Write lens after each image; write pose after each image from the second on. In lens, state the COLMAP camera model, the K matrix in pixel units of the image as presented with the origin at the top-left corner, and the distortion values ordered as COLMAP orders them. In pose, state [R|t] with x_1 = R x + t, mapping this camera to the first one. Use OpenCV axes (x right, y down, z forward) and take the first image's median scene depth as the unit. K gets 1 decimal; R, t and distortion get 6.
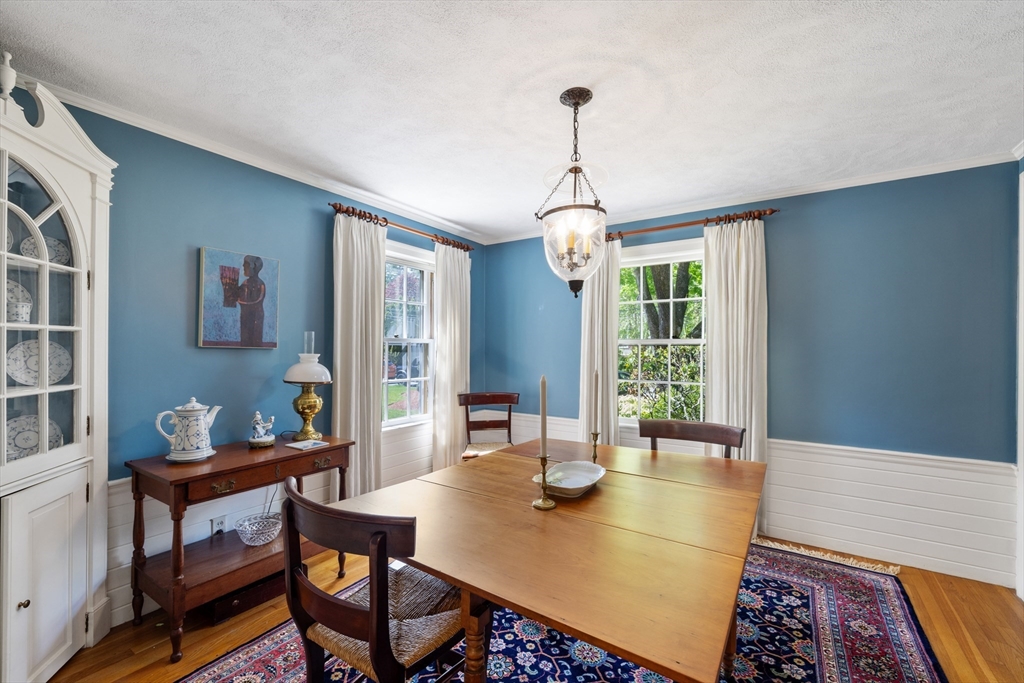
lens RADIAL K [[434.5, 0, 512.0], [0, 434.5, 341.5], [0, 0, 1]] dist [-0.000080, 0.000029]
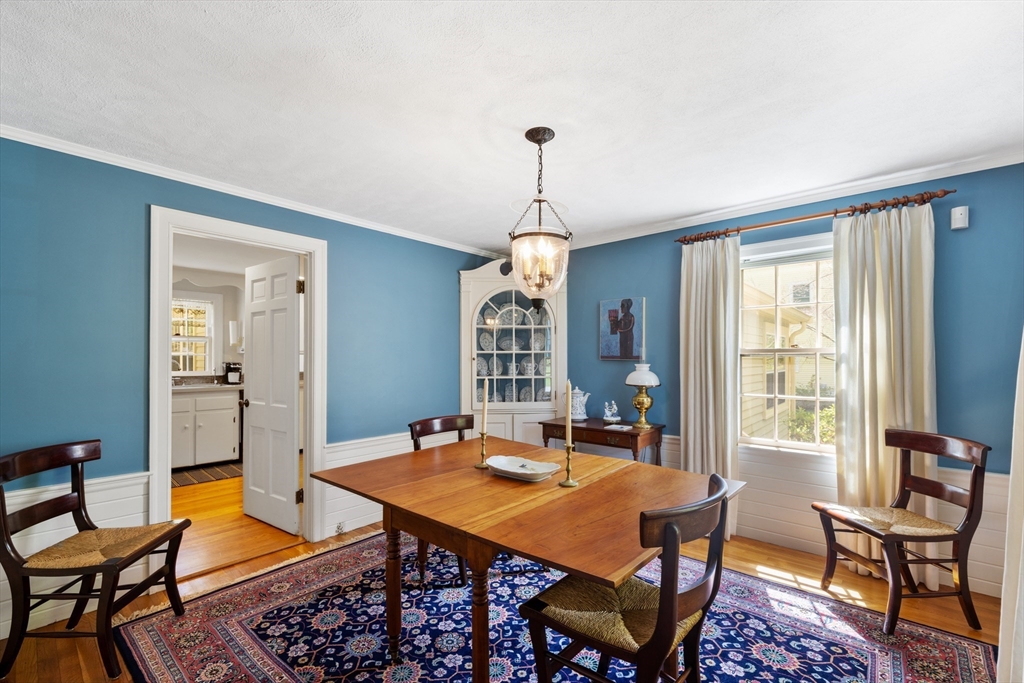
lens RADIAL K [[432.4, 0, 507.8], [0, 432.4, 349.3], [0, 0, 1]] dist [-0.001351, -0.000129]
pose [[-0.133930, -0.024280, -0.990693, 0.933452], [0.018266, 0.999470, -0.026964, 0.010653], [0.990822, -0.021707, -0.133415, 0.780117]]
